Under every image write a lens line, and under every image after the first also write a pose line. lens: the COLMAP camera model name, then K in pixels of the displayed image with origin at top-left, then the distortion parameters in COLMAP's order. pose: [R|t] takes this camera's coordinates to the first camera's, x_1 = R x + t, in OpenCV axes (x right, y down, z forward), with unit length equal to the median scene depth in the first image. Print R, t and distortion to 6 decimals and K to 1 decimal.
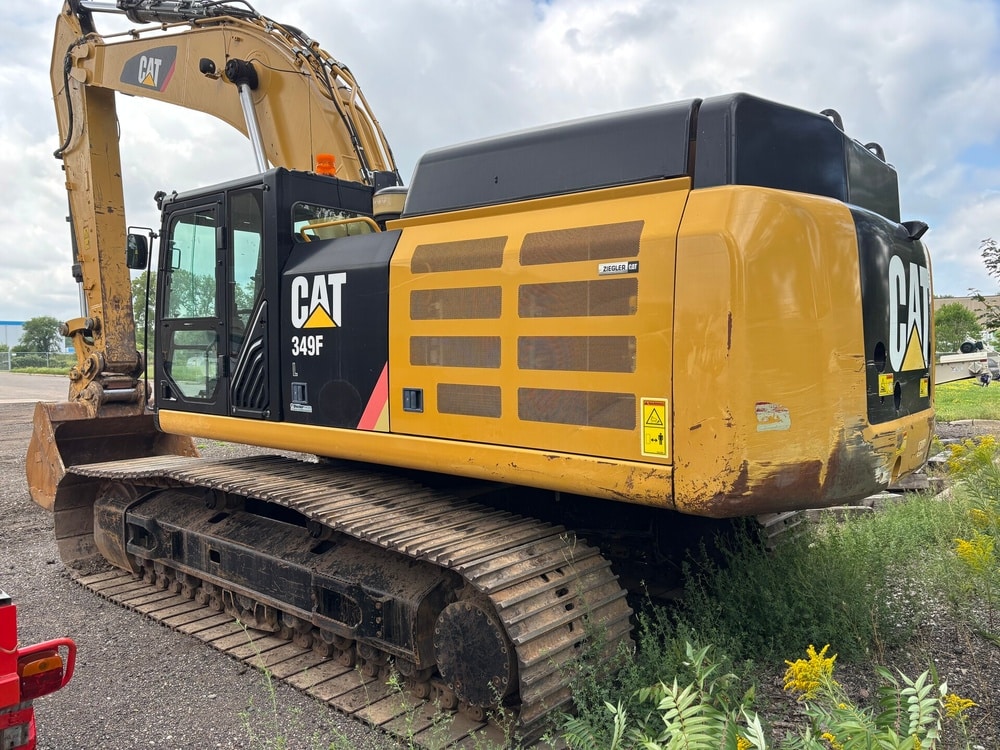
lens RADIAL K [[769.5, 0, 501.7], [0, 769.5, 373.5], [0, 0, 1]] dist [0.009131, -0.003631]
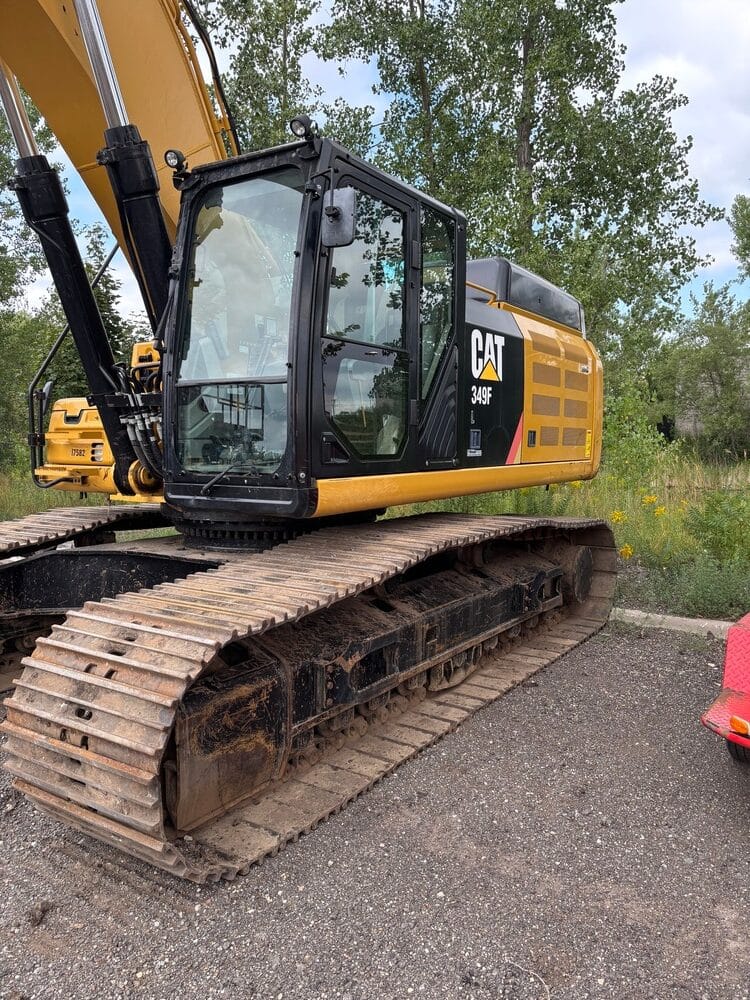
lens RADIAL K [[769.5, 0, 373.8], [0, 769.5, 500.0], [0, 0, 1]] dist [0.009131, -0.003631]
pose [[-0.111984, -0.085366, 0.990037, -1.342513], [0.031362, 0.995503, 0.089384, 0.009811], [-0.993215, 0.041059, -0.108803, 1.284680]]
